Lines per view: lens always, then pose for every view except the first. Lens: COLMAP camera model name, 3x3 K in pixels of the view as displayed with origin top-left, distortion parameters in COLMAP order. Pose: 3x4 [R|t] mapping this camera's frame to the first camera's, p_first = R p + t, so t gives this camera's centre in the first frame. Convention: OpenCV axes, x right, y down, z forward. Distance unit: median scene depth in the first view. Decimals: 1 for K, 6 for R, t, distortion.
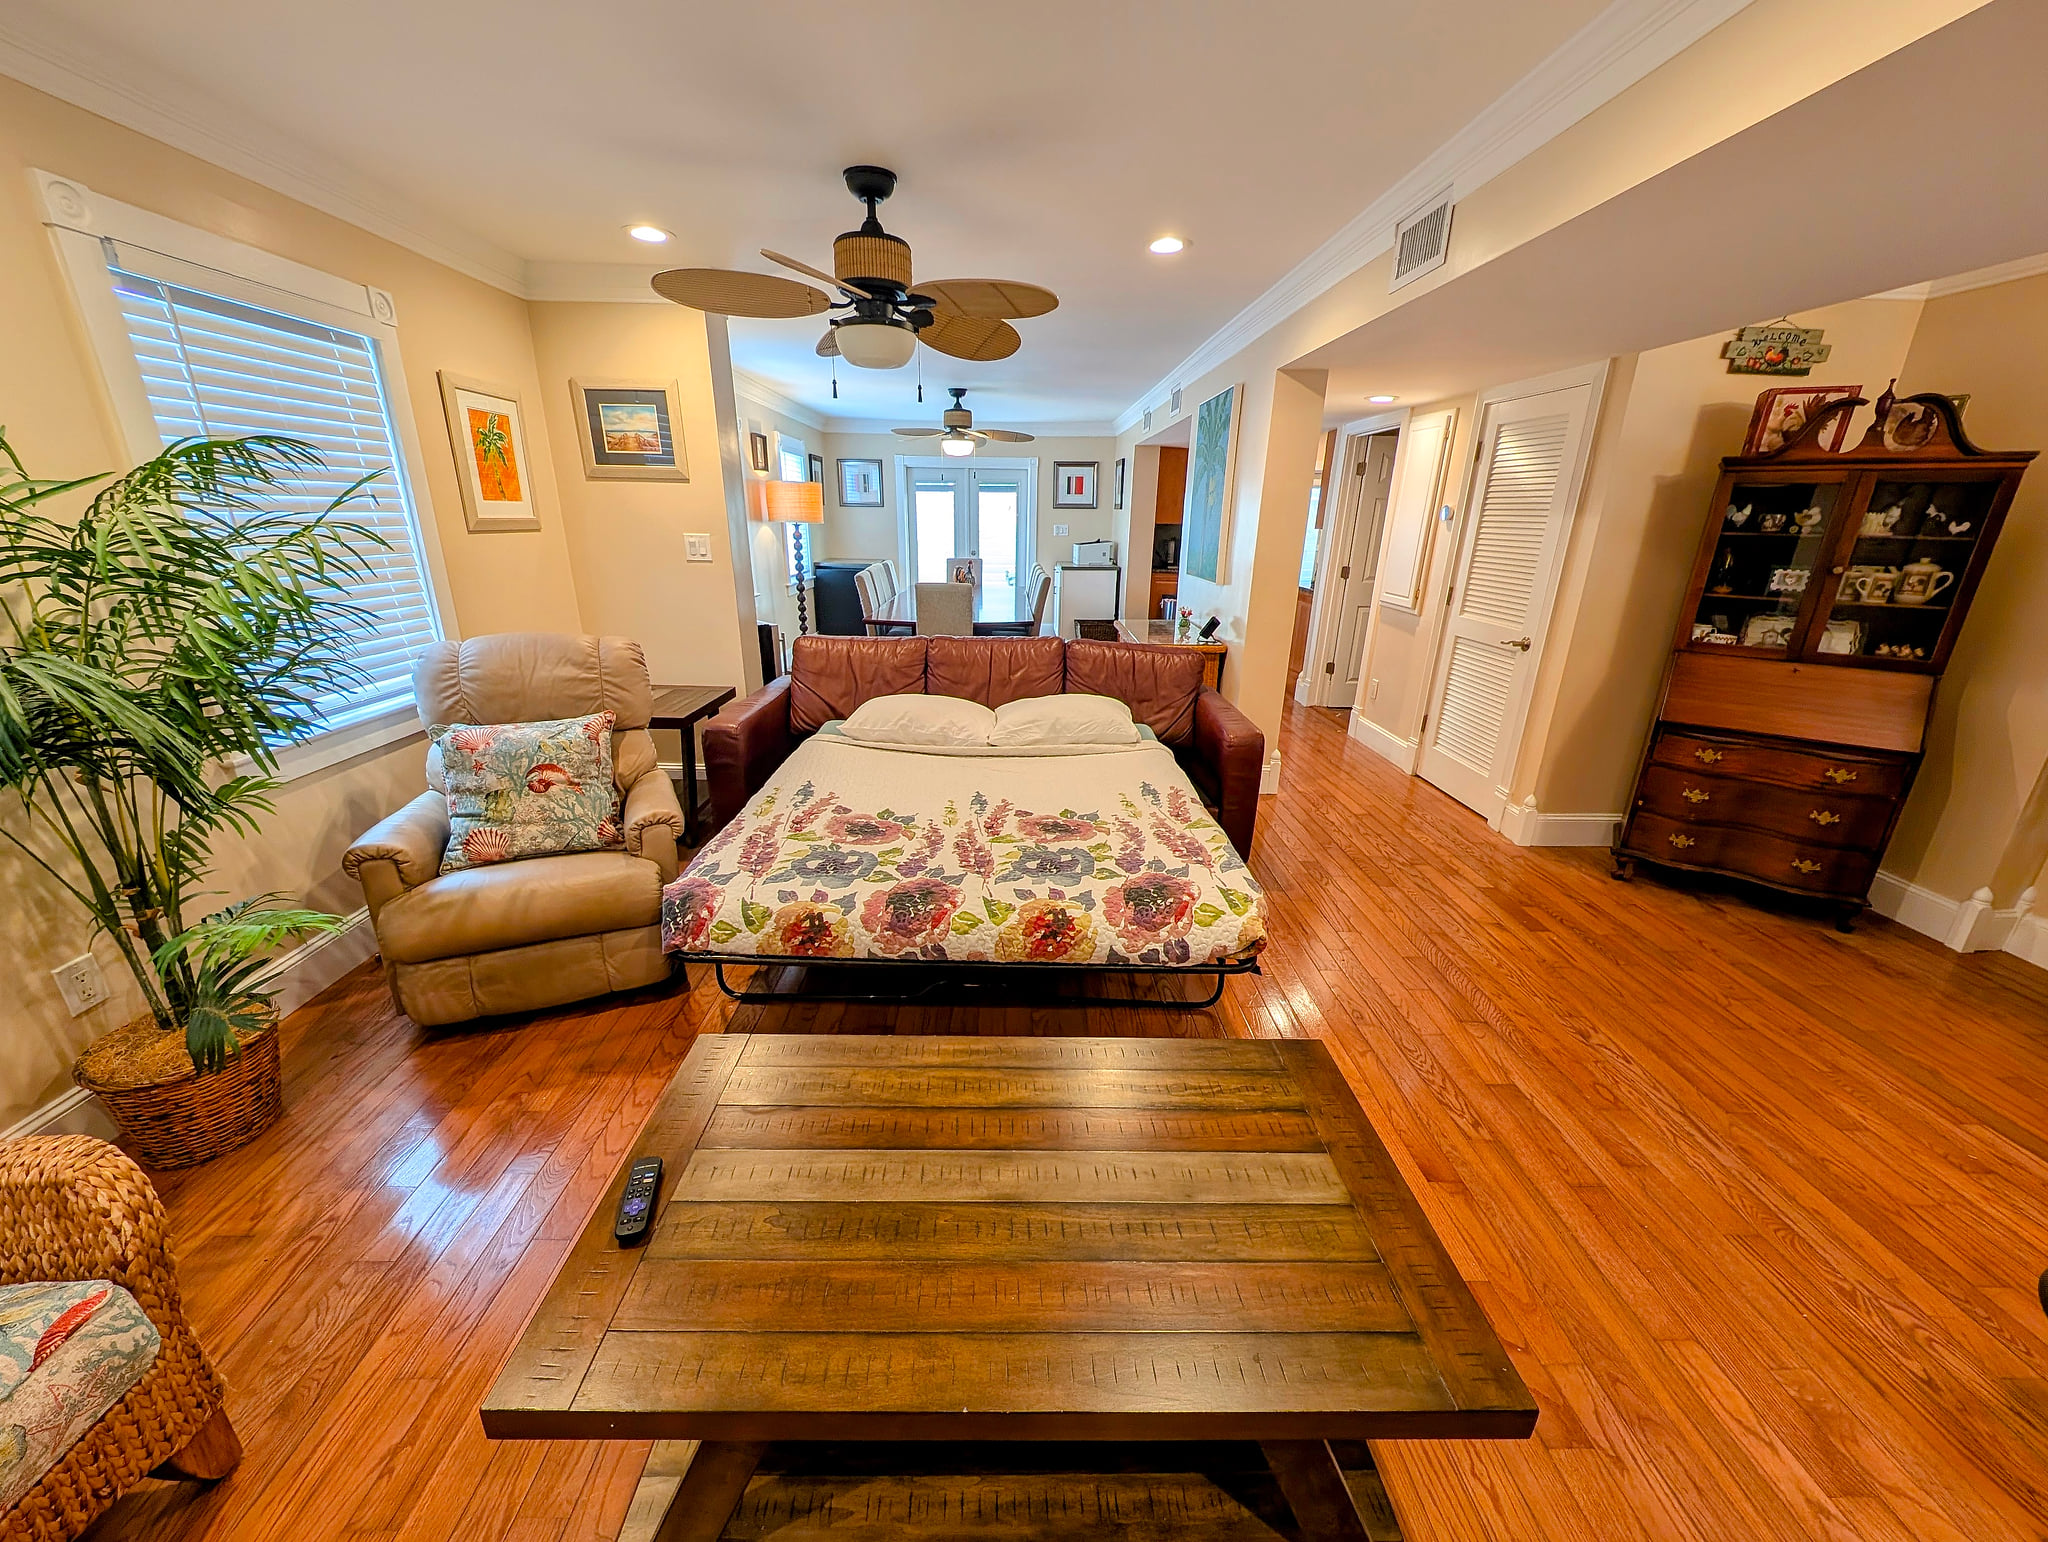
lens RADIAL K [[762.8, 0, 1029.5], [0, 762.8, 775.2], [0, 0, 1]] dist [0.000732, -0.002721]
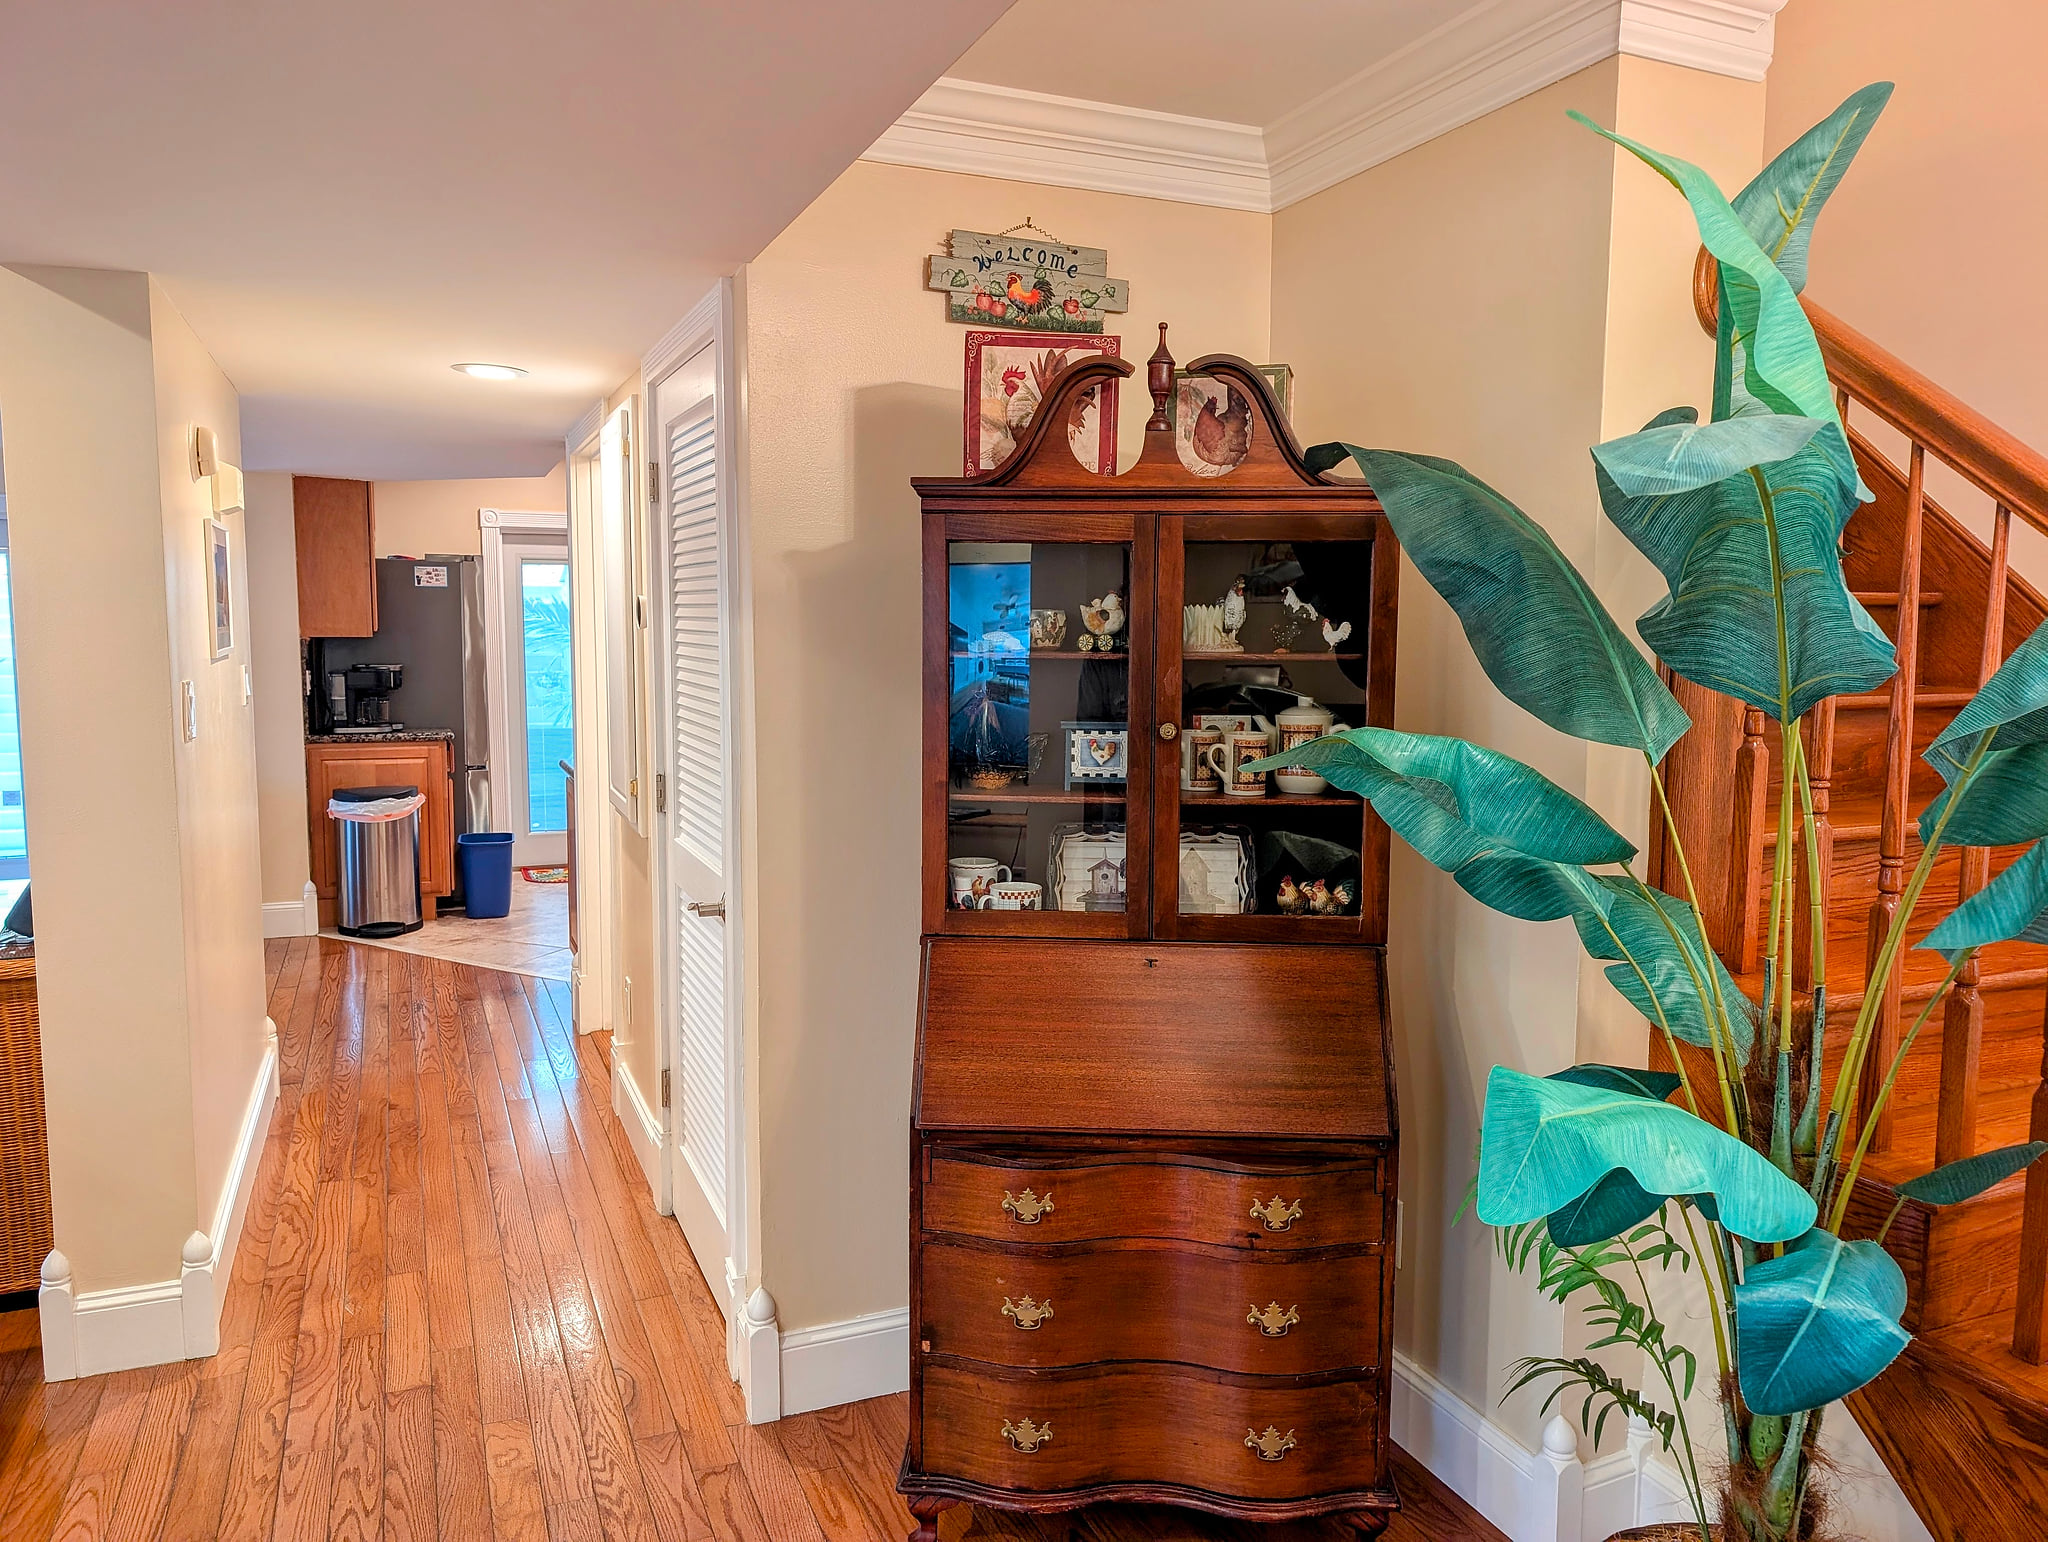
lens RADIAL K [[1484.0, 0, 1078.2], [0, 1484.0, 767.4], [0, 0, 1]] dist [0.008047, -0.003660]
pose [[0.802420, -0.068631, 0.592799, 0.514037], [0.195243, 0.968887, -0.152110, -0.129677], [-0.563916, 0.237796, 0.790855, 0.360842]]
